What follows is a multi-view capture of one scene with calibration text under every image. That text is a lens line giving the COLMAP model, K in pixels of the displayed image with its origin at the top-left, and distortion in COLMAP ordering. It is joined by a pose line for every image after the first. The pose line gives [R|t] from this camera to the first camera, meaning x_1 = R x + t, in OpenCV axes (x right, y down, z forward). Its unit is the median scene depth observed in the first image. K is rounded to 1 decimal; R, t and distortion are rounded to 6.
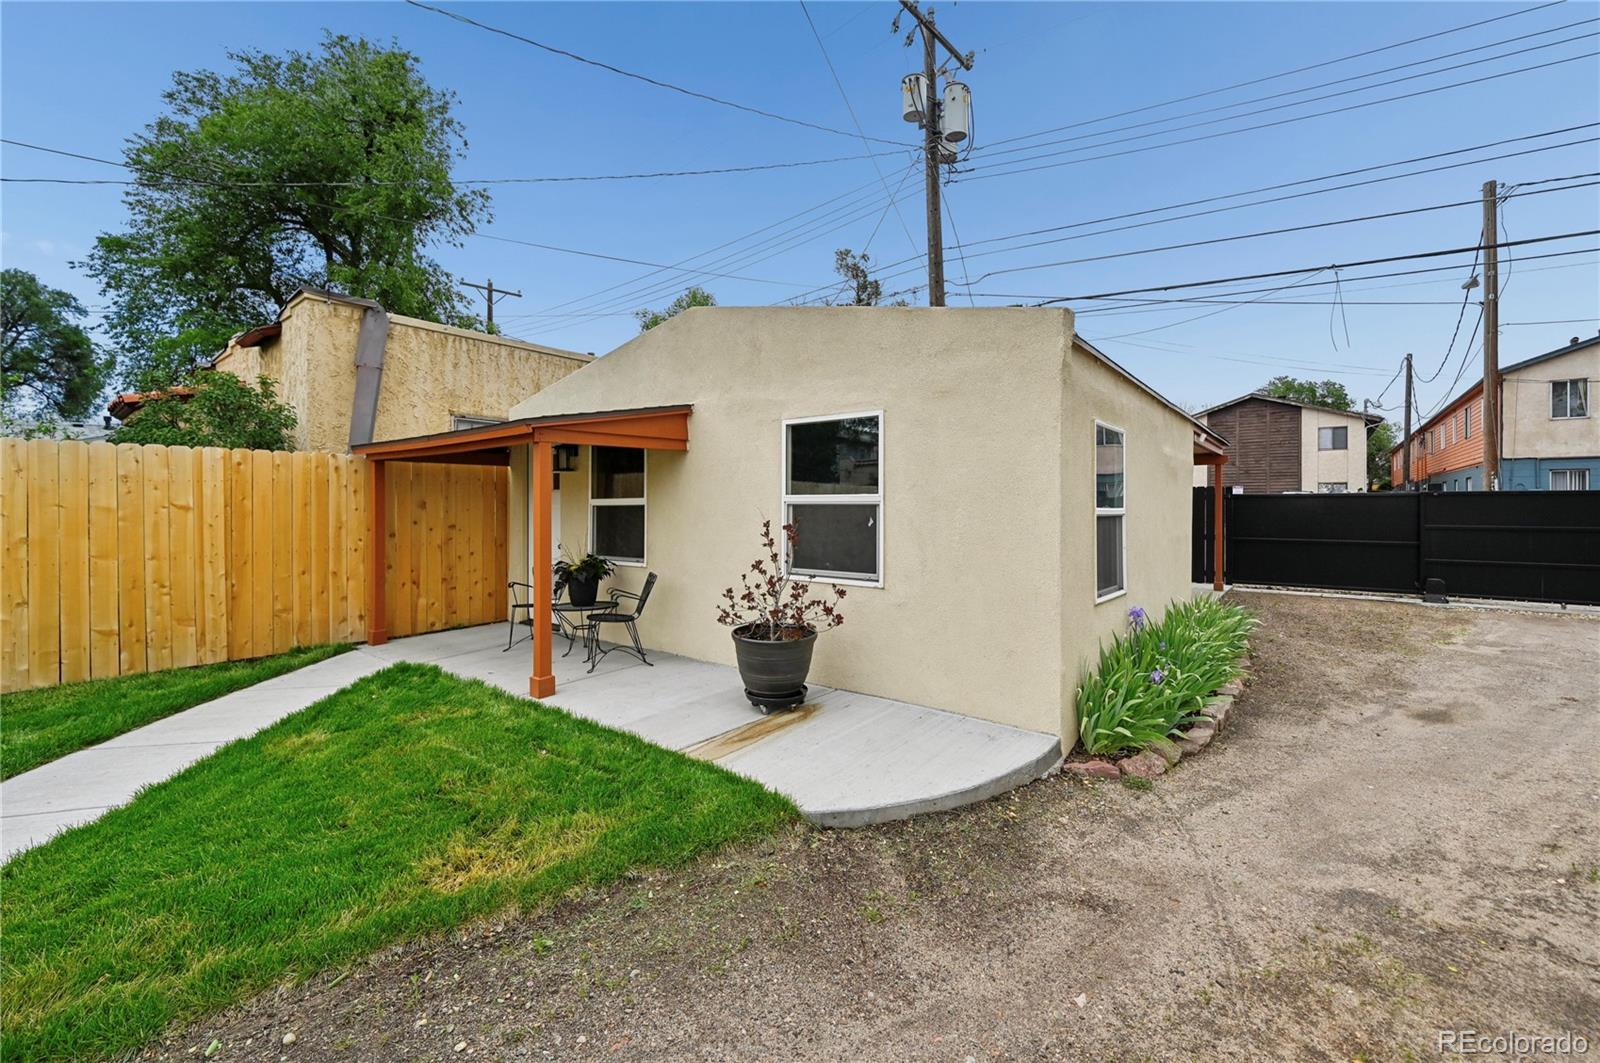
lens RADIAL K [[644.8, 0, 823.9], [0, 644.8, 514.3], [0, 0, 1]] dist [-0.000537, -0.000108]
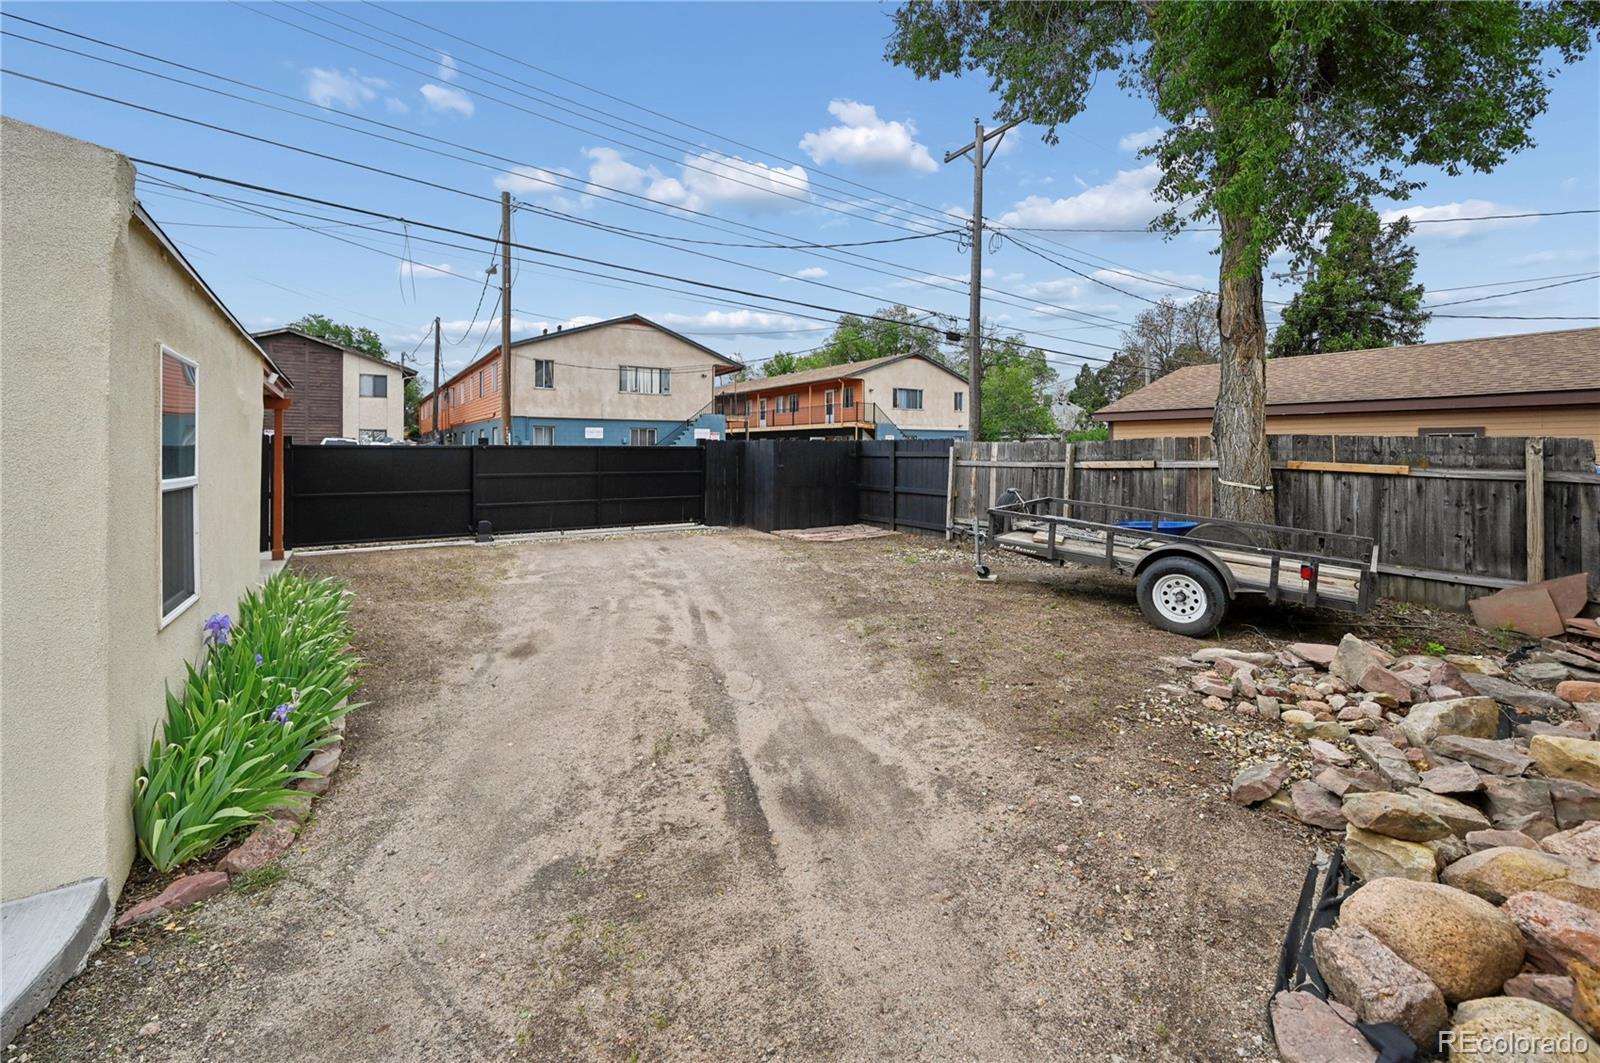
lens RADIAL K [[668.2, 0, 811.5], [0, 668.2, 446.7], [0, 0, 1]] dist [-0.000717, 0.000287]
pose [[0.299402, 0.004694, 0.954115, -0.021134], [0.011574, 0.999896, -0.008551, -0.029363], [-0.954057, 0.013603, 0.299317, 0.171003]]
